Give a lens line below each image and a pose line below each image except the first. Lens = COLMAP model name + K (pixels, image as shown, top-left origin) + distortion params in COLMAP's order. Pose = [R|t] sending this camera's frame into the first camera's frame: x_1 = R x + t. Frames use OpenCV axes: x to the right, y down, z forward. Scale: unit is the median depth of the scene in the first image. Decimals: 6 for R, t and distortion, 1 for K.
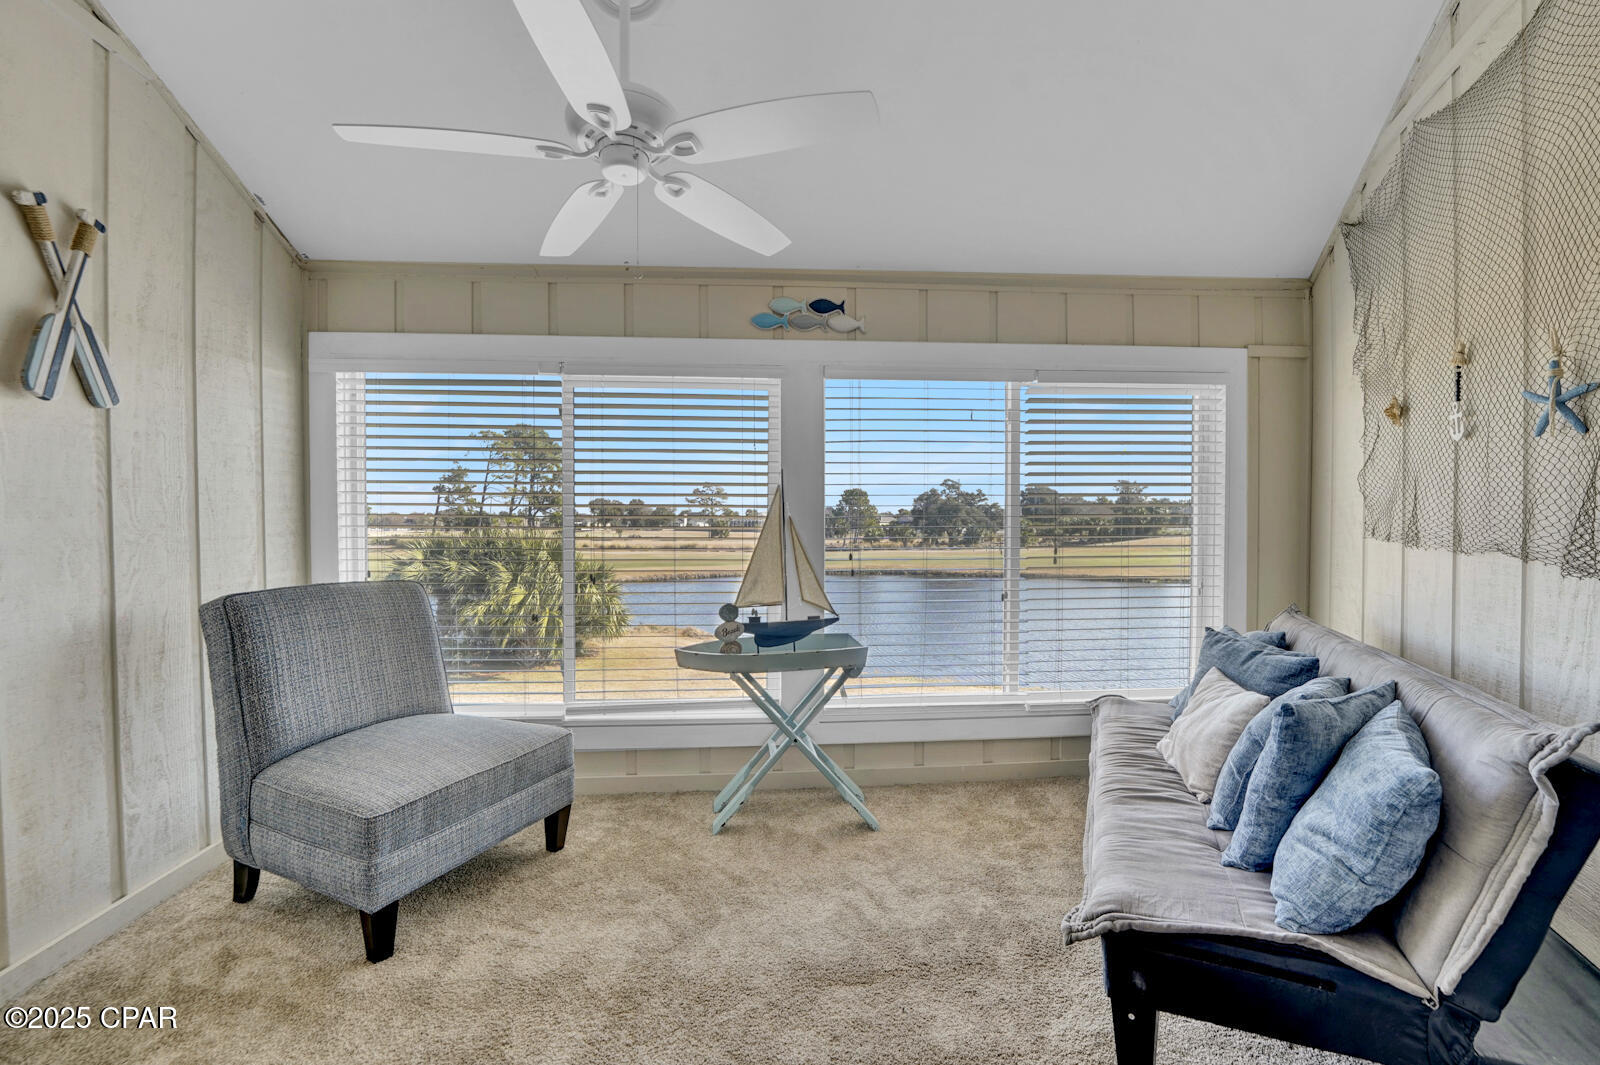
lens RADIAL K [[651.8, 0, 785.8], [0, 651.8, 535.9], [0, 0, 1]] dist [-0.032180, 0.004882]
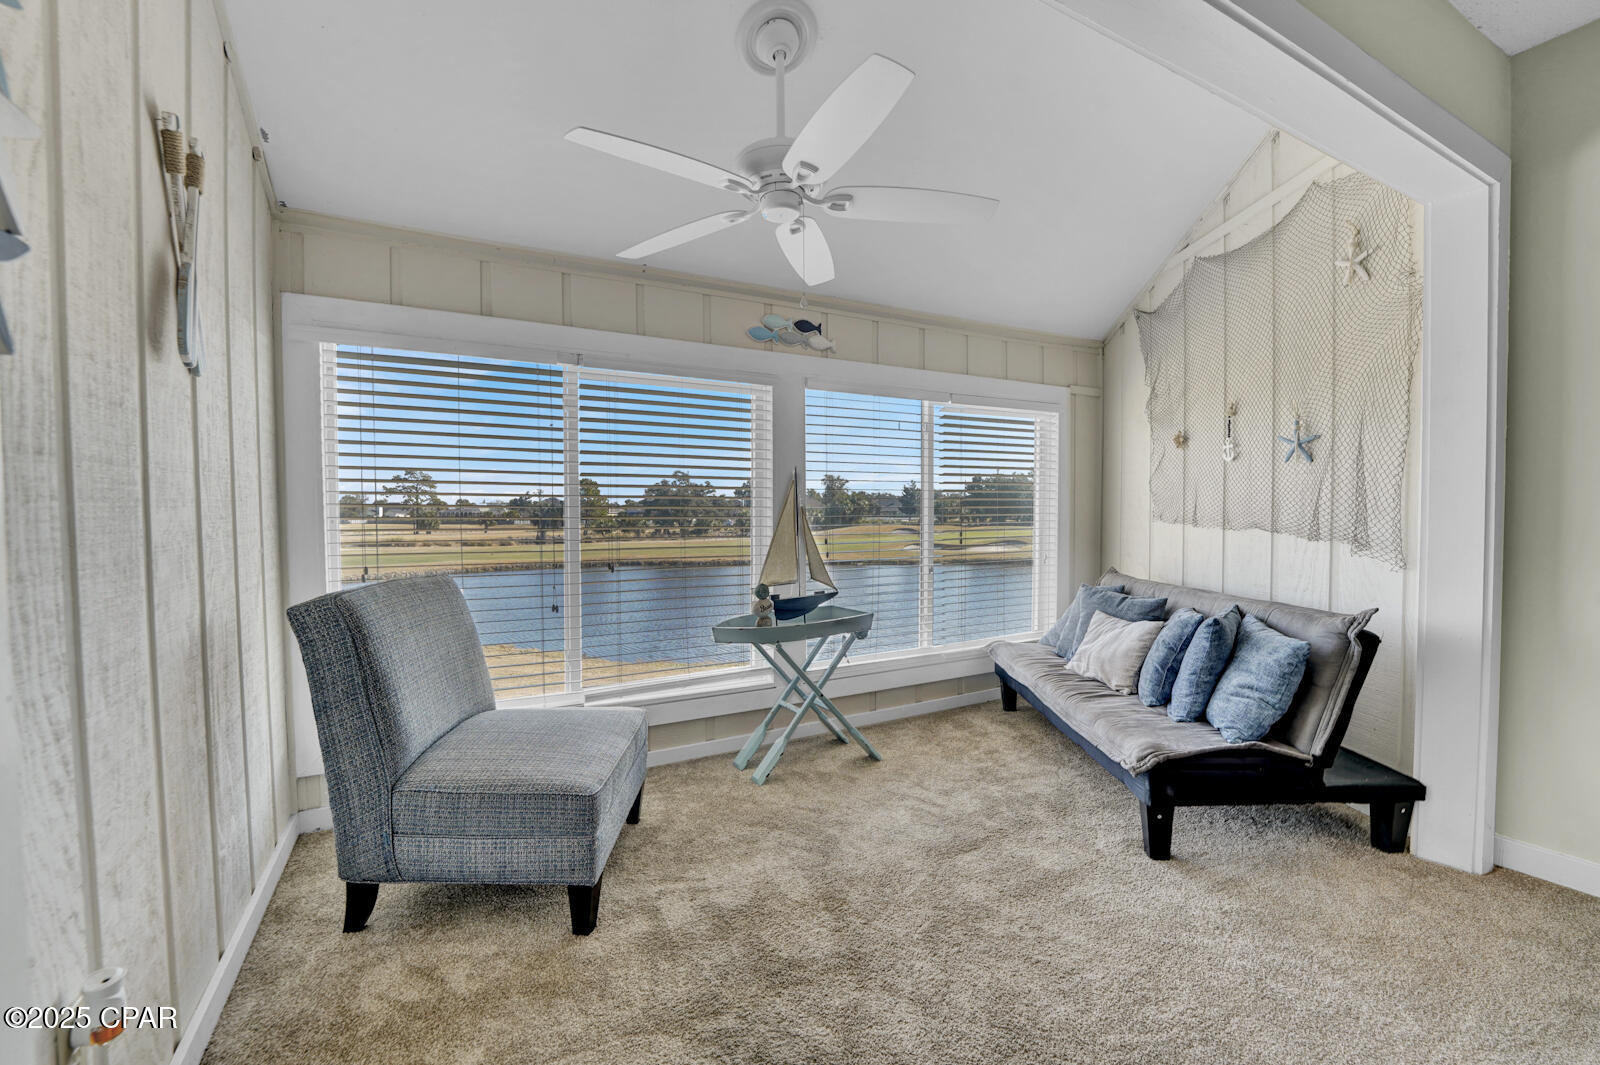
lens RADIAL K [[651.8, 0, 768.8], [0, 651.8, 535.7], [0, 0, 1]] dist [-0.032180, 0.004882]
pose [[0.919972, -0.016201, 0.391649, -0.515290], [0.010805, 0.999814, 0.015978, 0.002071], [-0.391835, -0.010467, 0.919976, -0.053734]]
